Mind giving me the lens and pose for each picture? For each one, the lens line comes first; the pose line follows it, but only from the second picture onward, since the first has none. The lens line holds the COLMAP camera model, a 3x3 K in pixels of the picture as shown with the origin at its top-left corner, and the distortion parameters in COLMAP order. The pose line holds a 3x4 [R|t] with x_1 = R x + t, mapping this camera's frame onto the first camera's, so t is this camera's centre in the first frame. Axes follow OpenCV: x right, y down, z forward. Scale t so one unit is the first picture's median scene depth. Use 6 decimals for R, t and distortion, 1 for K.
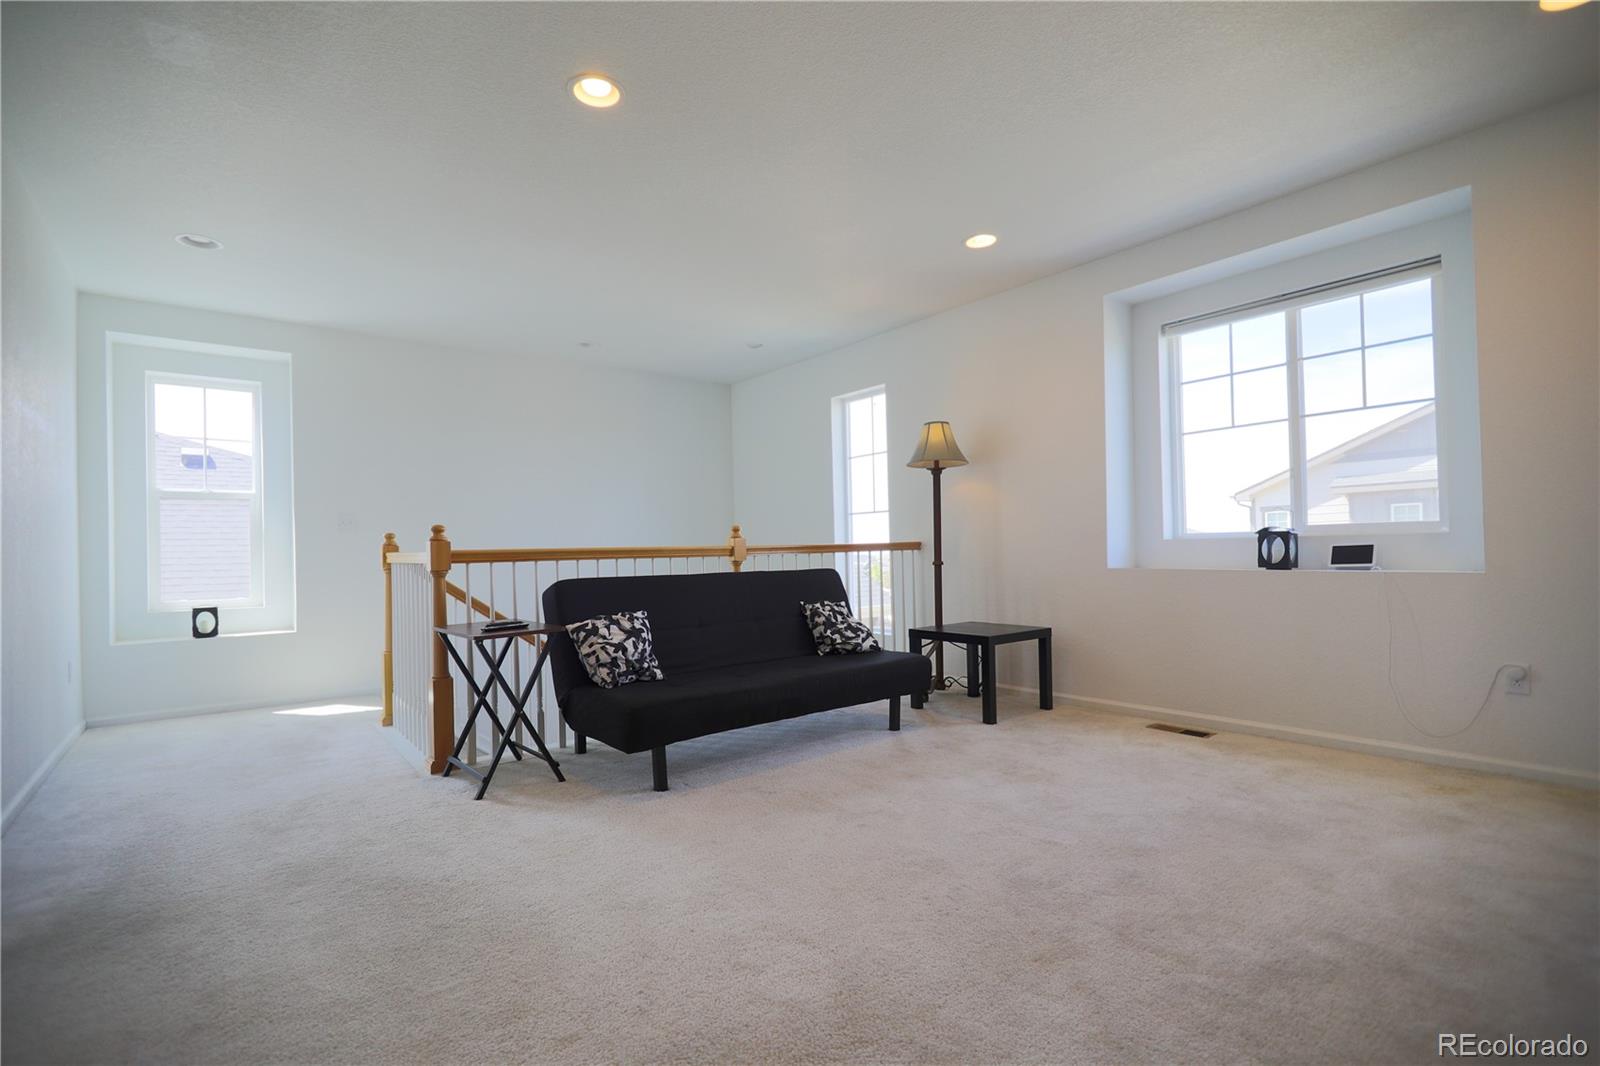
lens RADIAL K [[727.6, 0, 800.9], [0, 727.6, 538.0], [0, 0, 1]] dist [-0.000835, -0.002488]
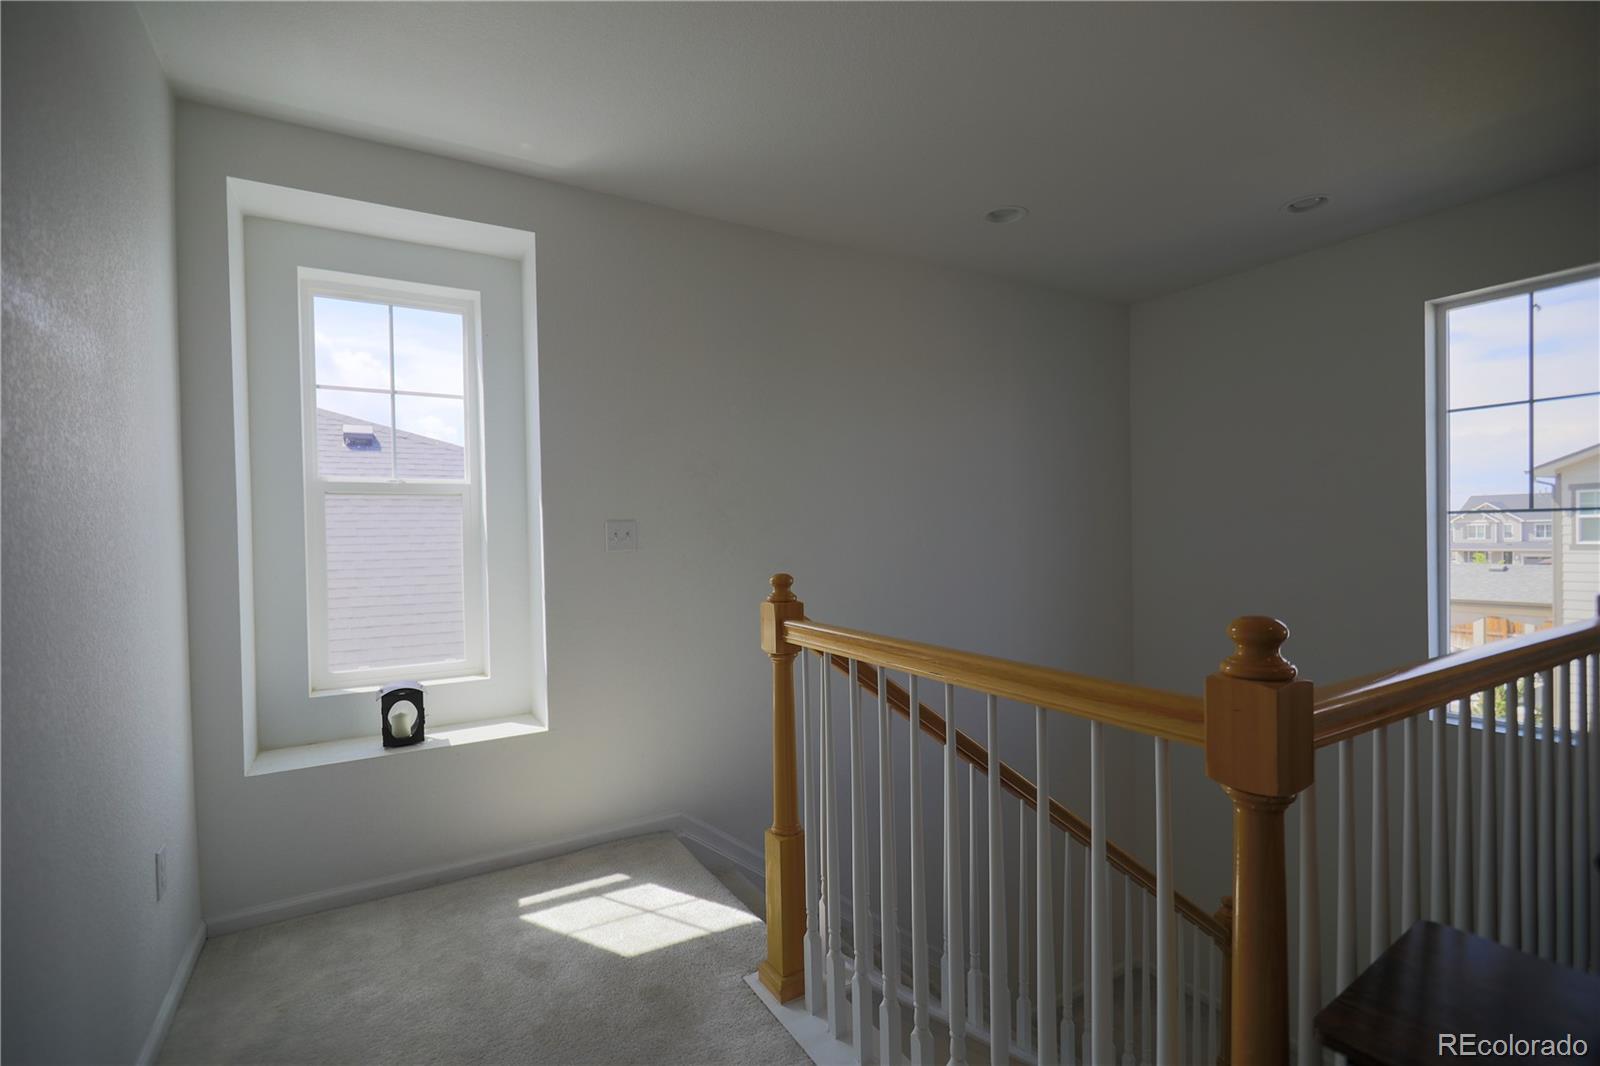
lens RADIAL K [[727.6, 0, 801.2], [0, 727.6, 534.9], [0, 0, 1]] dist [-0.000835, -0.002488]
pose [[0.990331, 0.003802, -0.138671, -0.413099], [-0.000229, 0.999668, 0.025776, -0.036539], [0.138723, -0.025495, 0.990003, 0.462811]]
